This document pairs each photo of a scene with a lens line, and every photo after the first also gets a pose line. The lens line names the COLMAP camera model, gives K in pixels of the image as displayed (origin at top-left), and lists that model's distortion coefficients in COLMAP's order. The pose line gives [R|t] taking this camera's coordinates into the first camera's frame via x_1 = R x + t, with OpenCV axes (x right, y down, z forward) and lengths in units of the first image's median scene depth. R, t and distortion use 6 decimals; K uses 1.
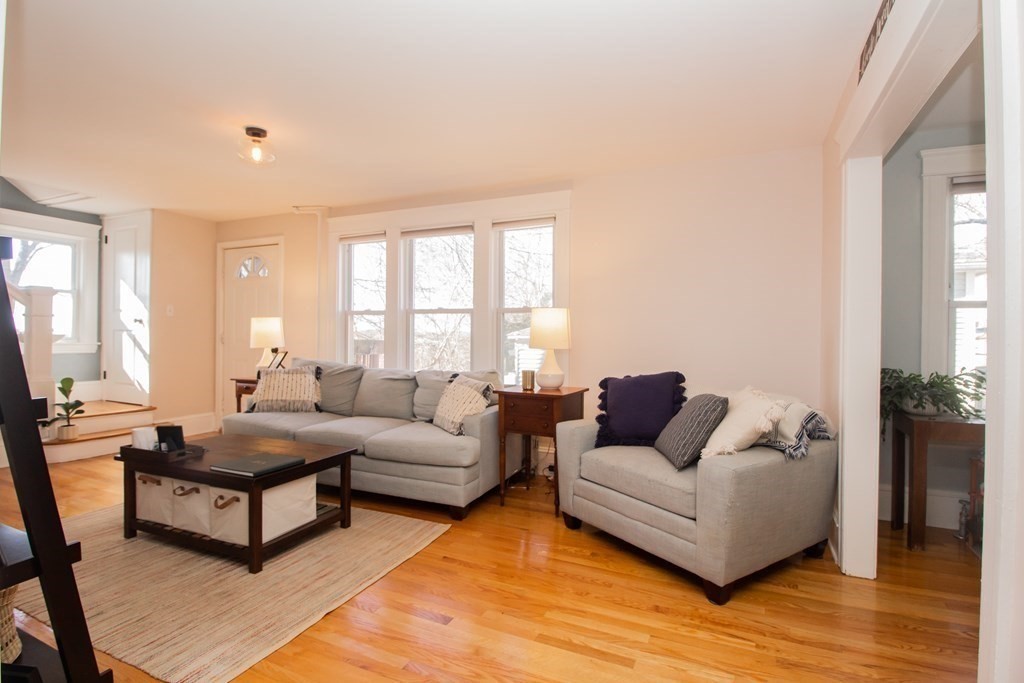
lens RADIAL K [[489.0, 0, 518.6], [0, 489.0, 336.5], [0, 0, 1]] dist [-0.001481, -0.009110]
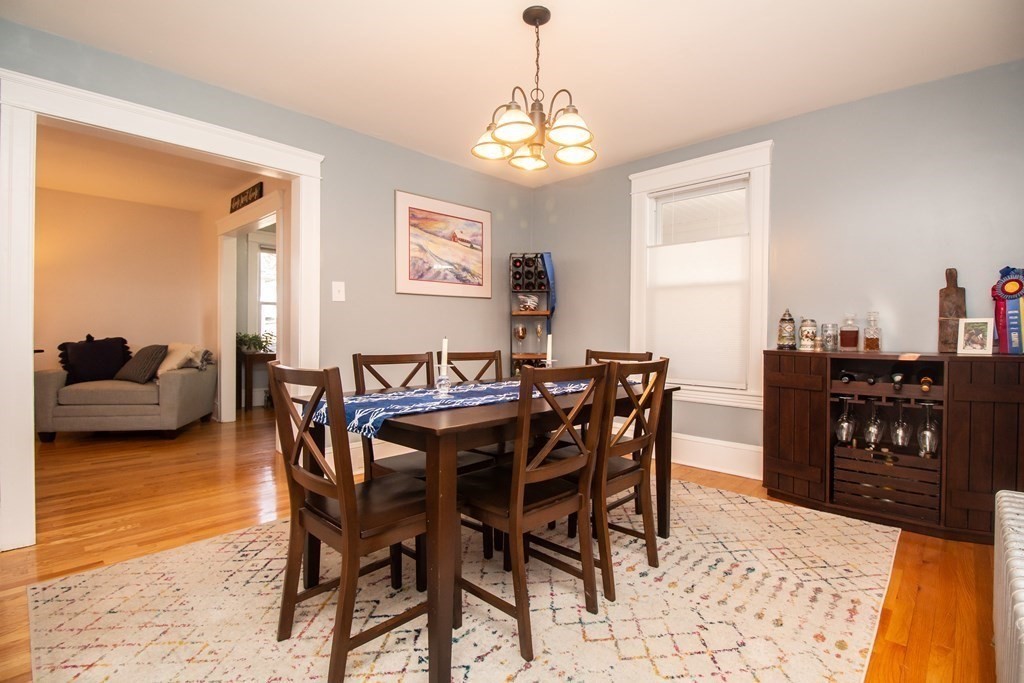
lens RADIAL K [[489.0, 0, 512.8], [0, 489.0, 333.0], [0, 0, 1]] dist [-0.001481, -0.009110]
pose [[0.349501, -0.020501, 0.936712, -0.792462], [0.001105, 0.999769, 0.021469, 0.028964], [-0.936936, -0.006468, 0.349442, -0.852351]]
